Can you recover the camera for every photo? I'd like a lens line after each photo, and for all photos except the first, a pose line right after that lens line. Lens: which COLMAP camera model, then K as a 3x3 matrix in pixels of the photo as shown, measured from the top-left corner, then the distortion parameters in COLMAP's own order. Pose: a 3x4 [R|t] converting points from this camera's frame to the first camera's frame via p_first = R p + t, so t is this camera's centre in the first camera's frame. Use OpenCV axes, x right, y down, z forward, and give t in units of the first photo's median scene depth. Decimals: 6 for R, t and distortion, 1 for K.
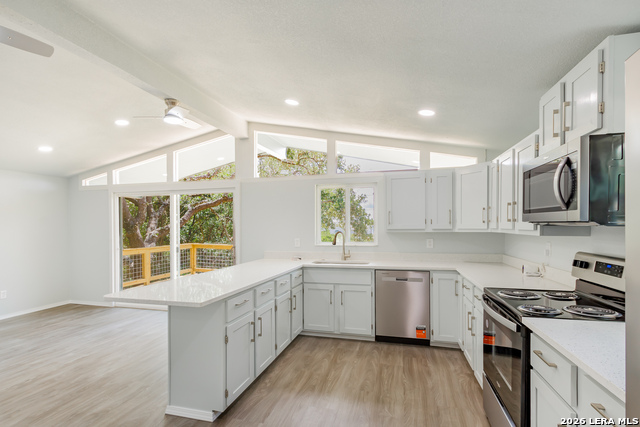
lens RADIAL K [[321.8, 0, 314.8], [0, 321.8, 227.2], [0, 0, 1]] dist [0.002655, 0.000094]
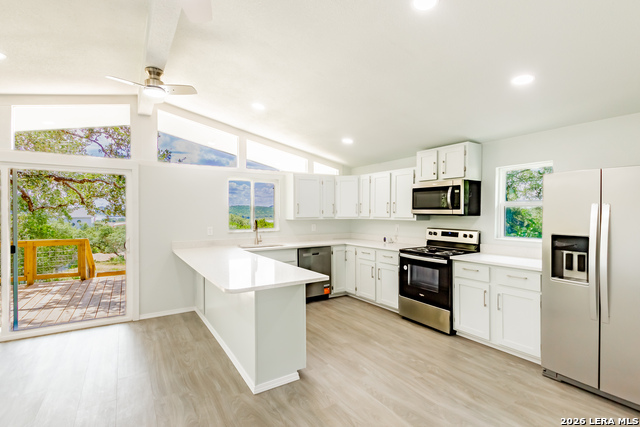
lens RADIAL K [[303.3, 0, 320.8], [0, 303.3, 215.1], [0, 0, 1]] dist [-0.001761, -0.000392]
pose [[0.670525, -0.000388, 0.741887, -0.698584], [-0.001130, 0.999998, 0.001545, -0.005807], [-0.741886, -0.001875, 0.670524, 0.116298]]
